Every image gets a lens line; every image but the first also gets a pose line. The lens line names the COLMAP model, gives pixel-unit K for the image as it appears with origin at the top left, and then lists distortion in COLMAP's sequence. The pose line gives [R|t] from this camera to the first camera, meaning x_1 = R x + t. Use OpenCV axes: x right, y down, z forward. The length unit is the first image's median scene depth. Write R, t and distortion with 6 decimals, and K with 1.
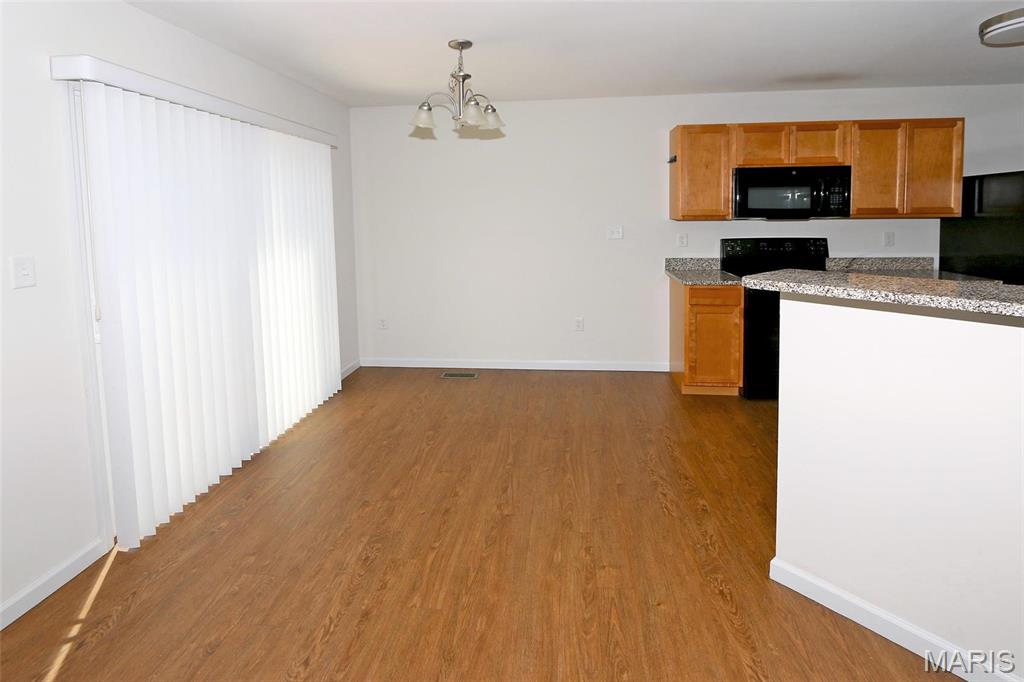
lens RADIAL K [[444.7, 0, 555.7], [0, 444.7, 237.0], [0, 0, 1]] dist [-0.000232, 0.000024]
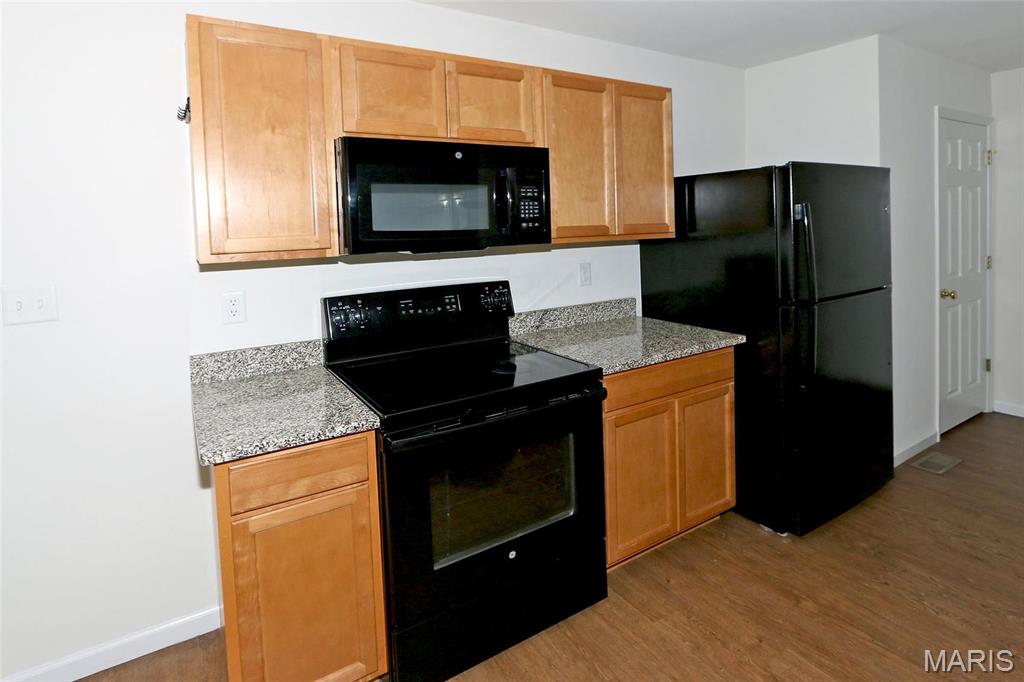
lens RADIAL K [[520.6, 0, 480.5], [0, 520.6, 246.2], [0, 0, 1]] dist [-0.014085, -0.000346]
pose [[0.822613, -0.035829, 0.567472, 0.228137], [0.054671, 0.998373, -0.016215, -0.034817], [-0.565968, 0.044363, 0.823233, 0.518628]]
